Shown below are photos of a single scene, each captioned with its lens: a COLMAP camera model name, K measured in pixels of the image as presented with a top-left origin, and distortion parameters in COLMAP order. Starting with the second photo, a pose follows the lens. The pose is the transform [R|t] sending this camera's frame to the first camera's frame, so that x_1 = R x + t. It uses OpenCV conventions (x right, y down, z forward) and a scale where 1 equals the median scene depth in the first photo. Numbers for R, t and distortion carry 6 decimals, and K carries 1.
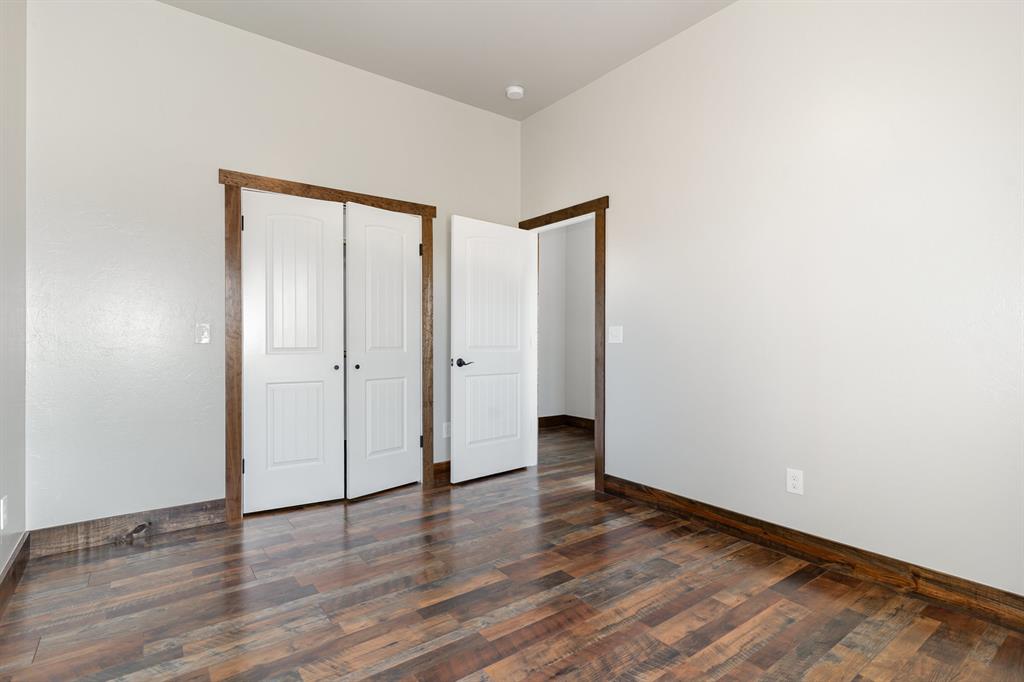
lens RADIAL K [[512.6, 0, 511.4], [0, 512.6, 342.2], [0, 0, 1]] dist [0.005182, -0.002384]
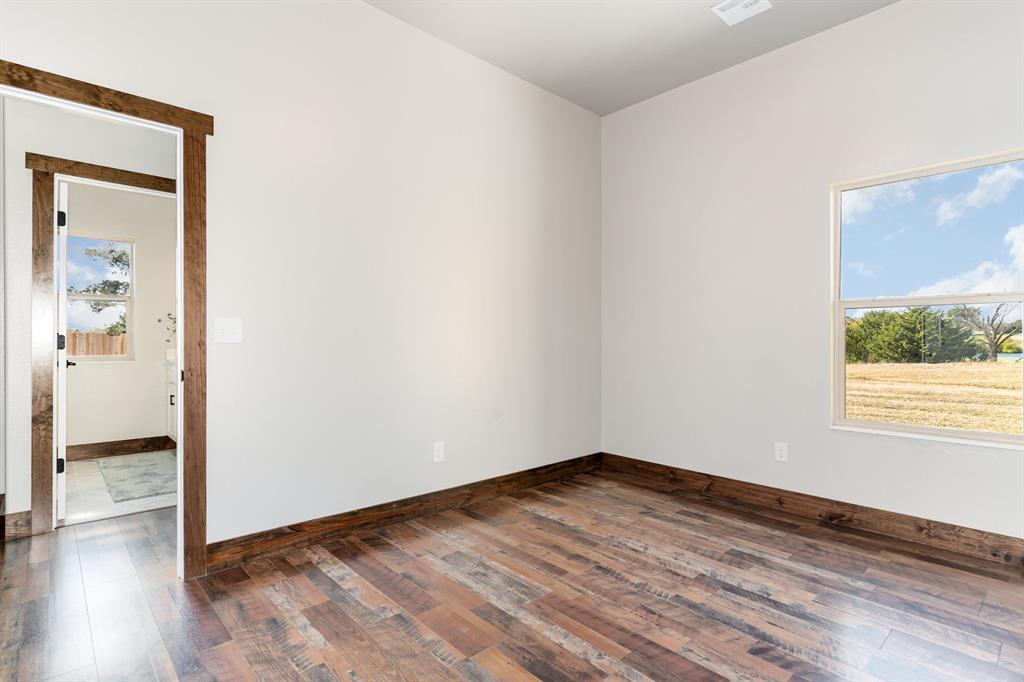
lens RADIAL K [[512.6, 0, 513.5], [0, 512.6, 345.3], [0, 0, 1]] dist [0.005182, -0.002384]
pose [[-0.120112, -0.018454, 0.992589, -0.712943], [-0.001593, 0.999830, 0.018396, -0.012399], [-0.992759, 0.000628, -0.120121, 0.978533]]
